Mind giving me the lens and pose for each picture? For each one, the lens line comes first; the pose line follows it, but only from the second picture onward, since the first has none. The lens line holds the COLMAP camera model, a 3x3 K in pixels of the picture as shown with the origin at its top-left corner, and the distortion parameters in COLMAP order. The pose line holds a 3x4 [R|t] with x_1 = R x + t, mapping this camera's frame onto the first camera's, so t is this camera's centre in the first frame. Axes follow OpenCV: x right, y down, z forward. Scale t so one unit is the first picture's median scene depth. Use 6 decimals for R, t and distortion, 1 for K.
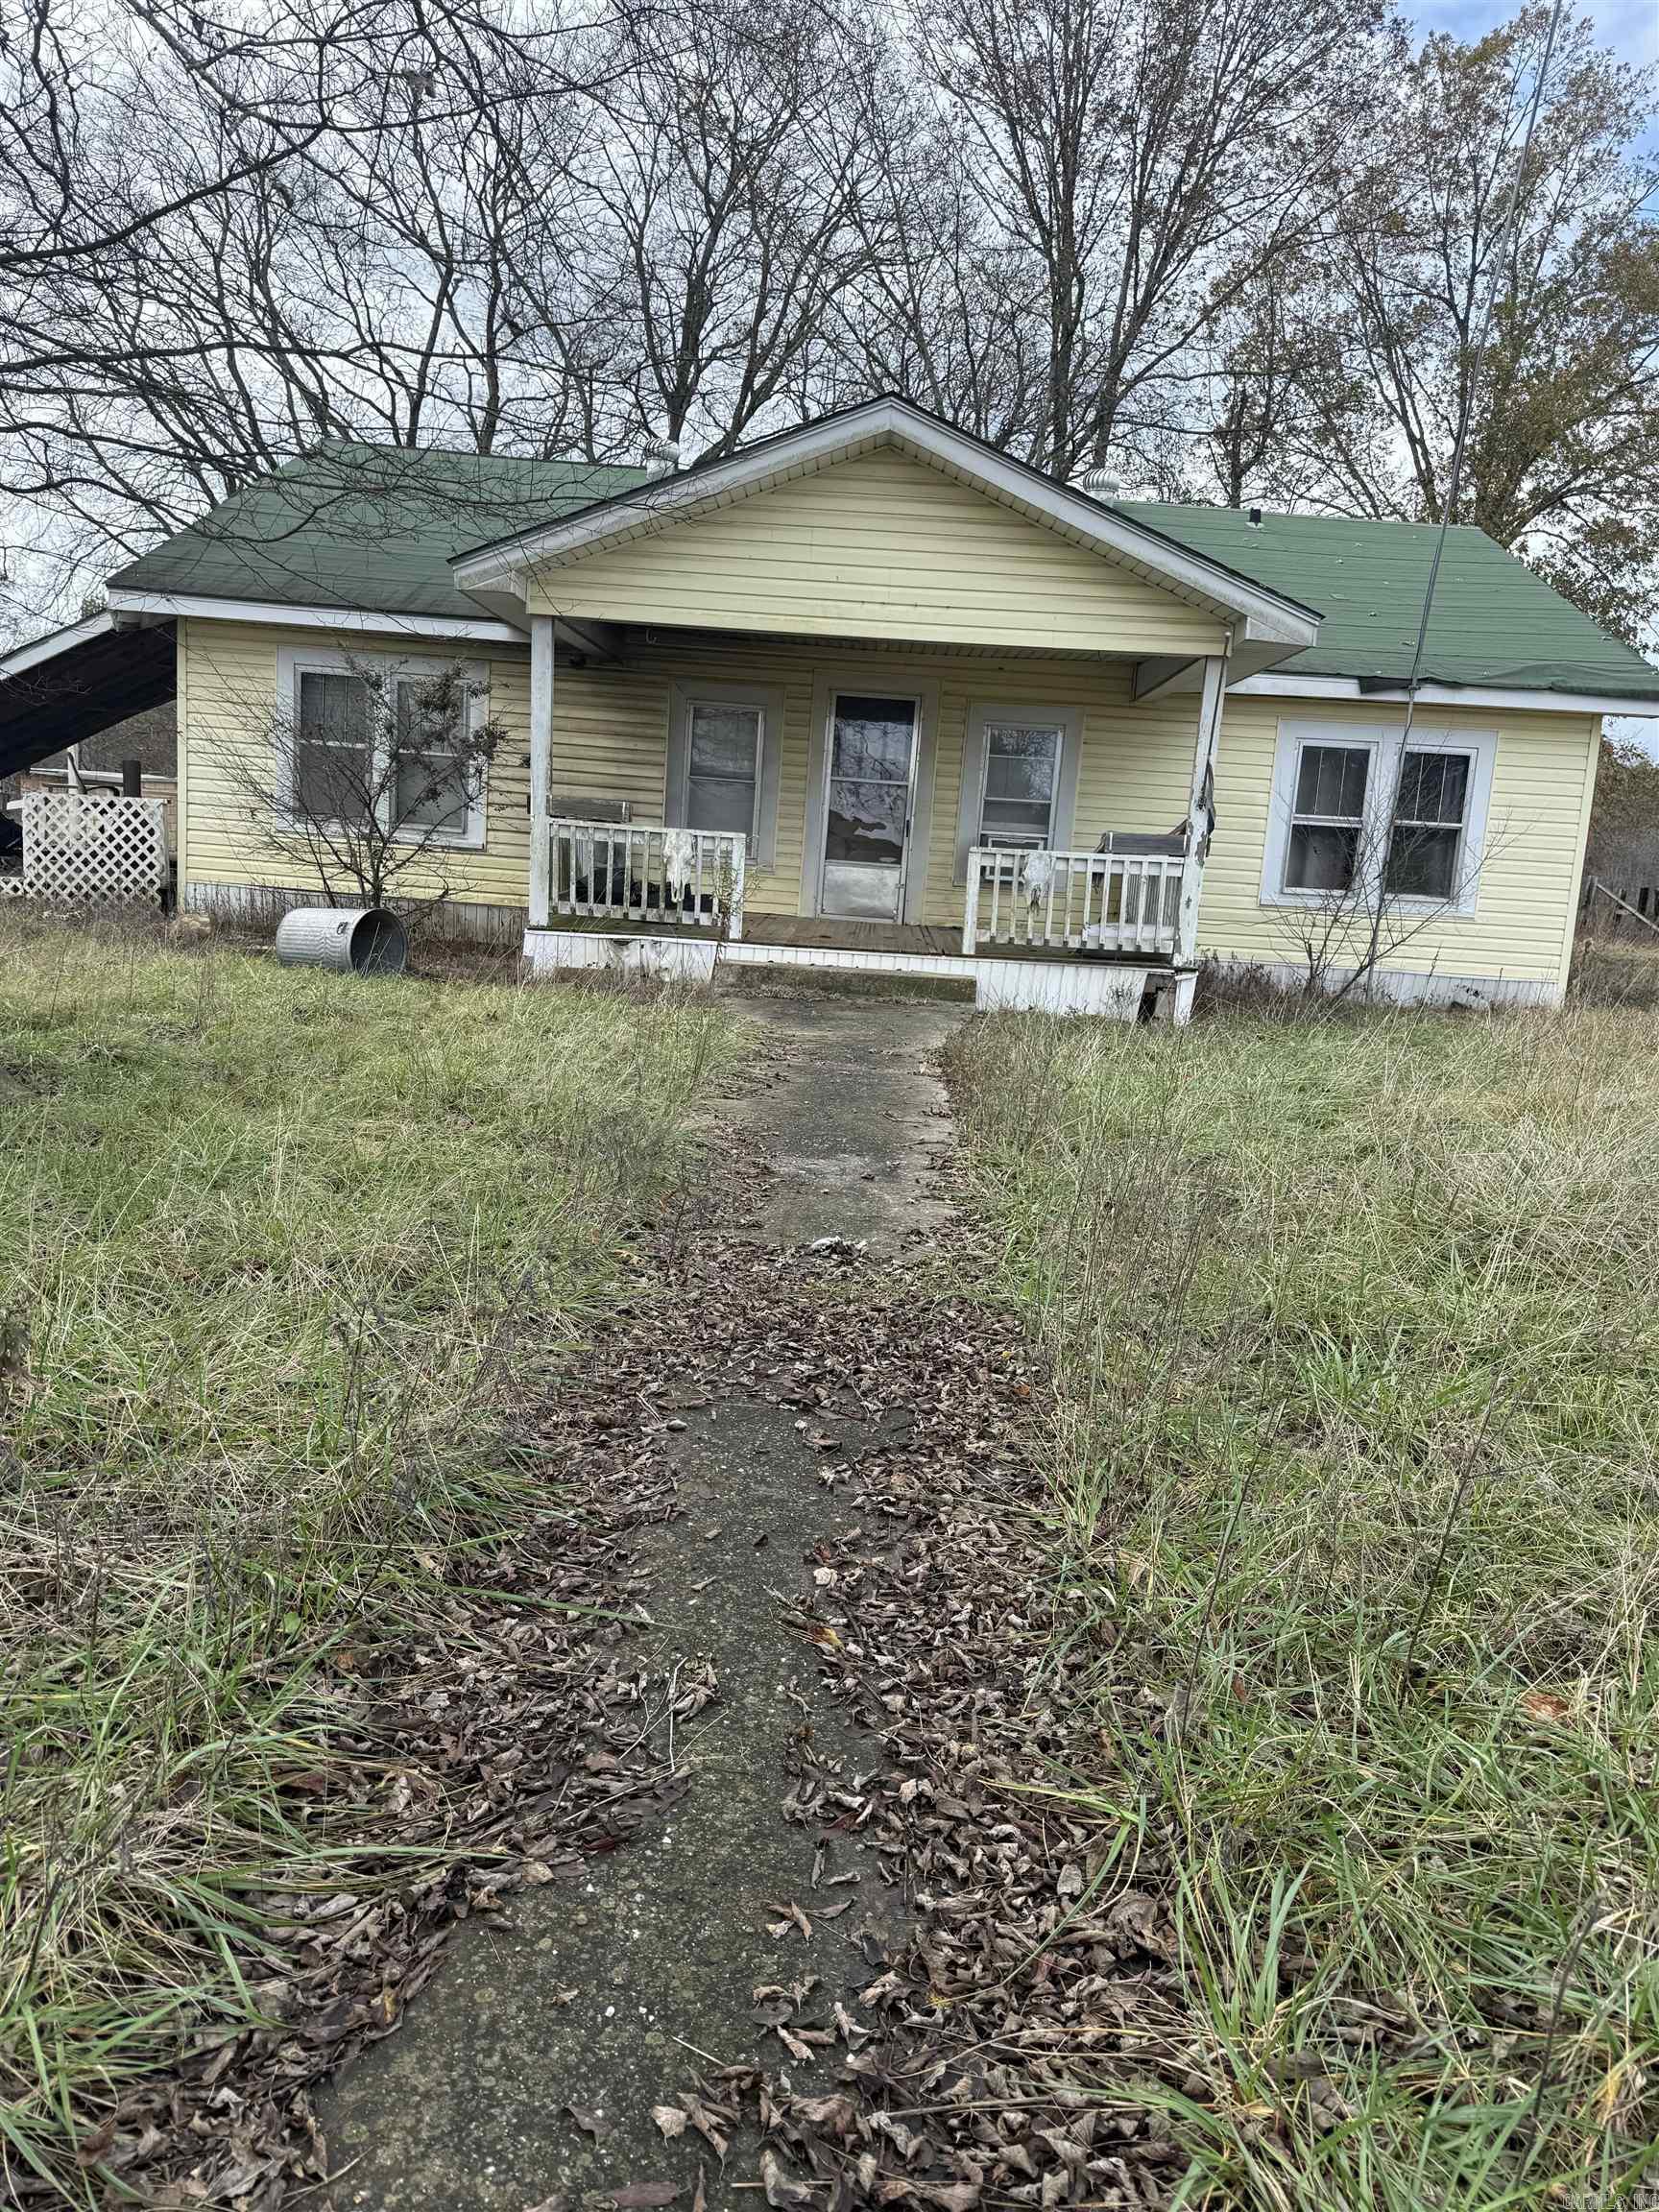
lens RADIAL K [[1510.7, 0, 829.5], [0, 1510.7, 1106.0], [0, 0, 1]] dist [0.001598, -0.025629]
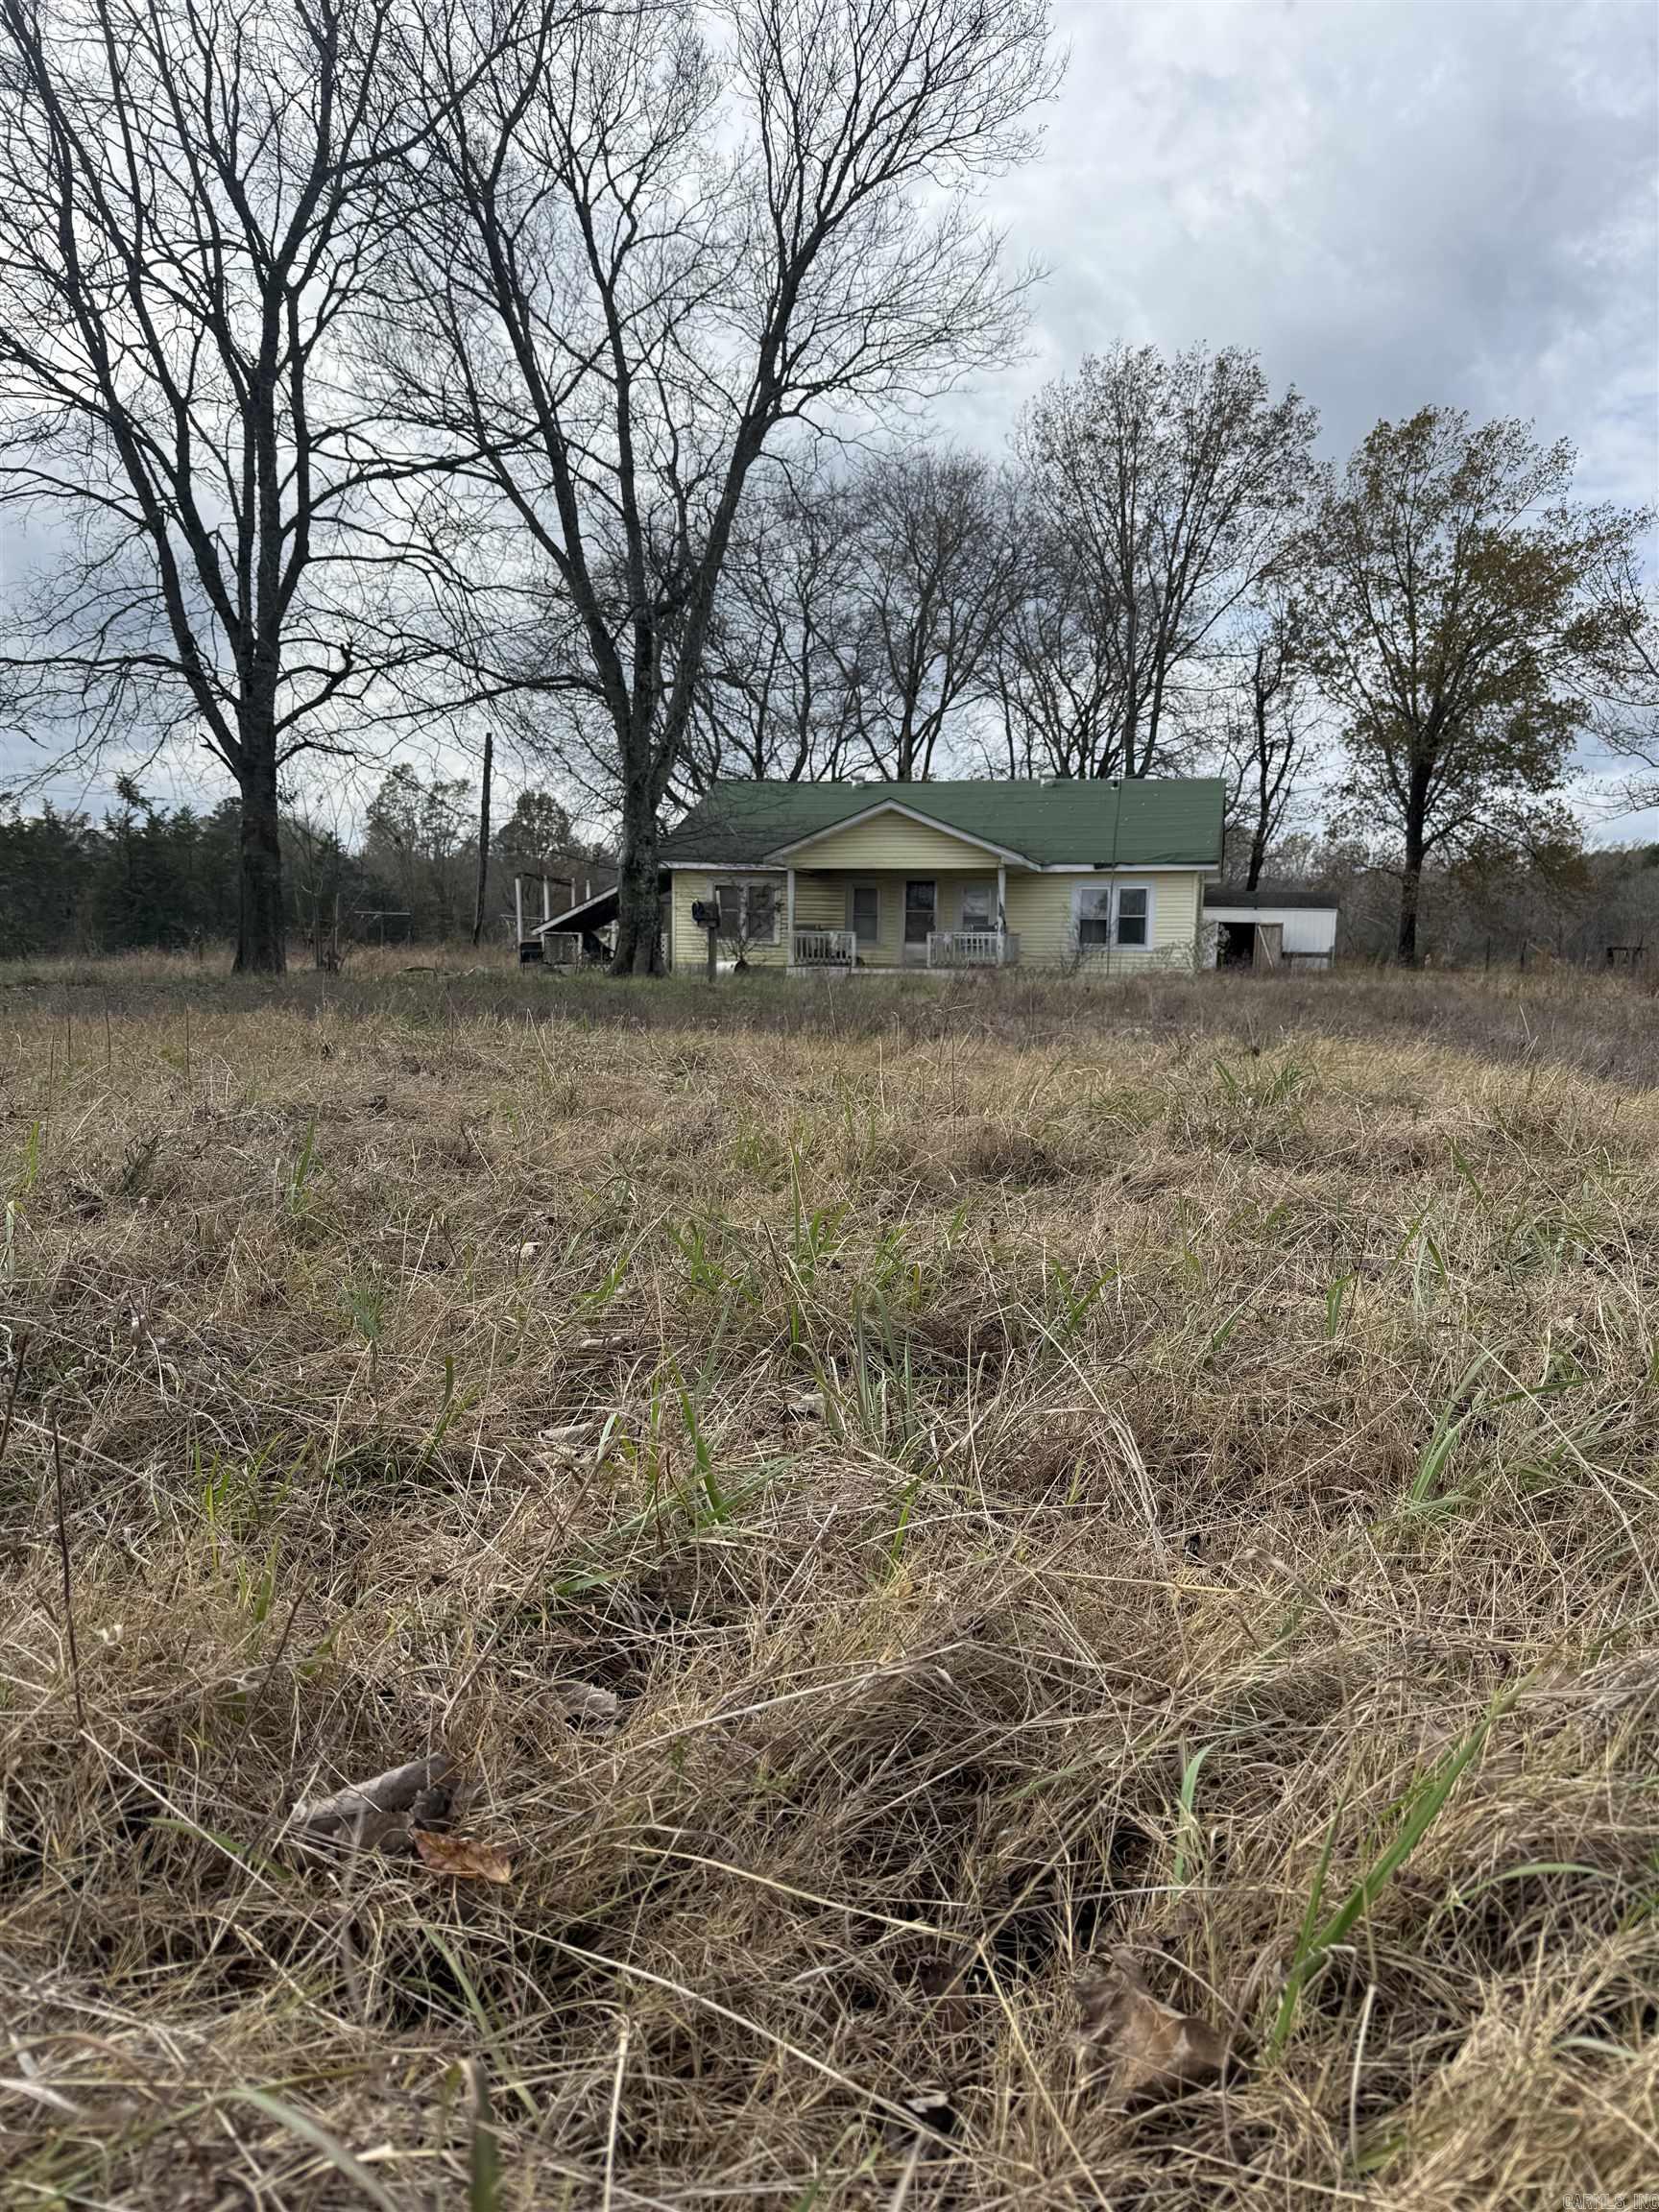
lens RADIAL K [[1510.7, 0, 829.5], [0, 1510.7, 1106.0], [0, 0, 1]] dist [0.001598, -0.025629]
pose [[0.972466, -0.027538, -0.231410, 0.501936], [0.009180, 0.996750, -0.080033, 0.352865], [0.232862, 0.075705, 0.969559, -1.666520]]
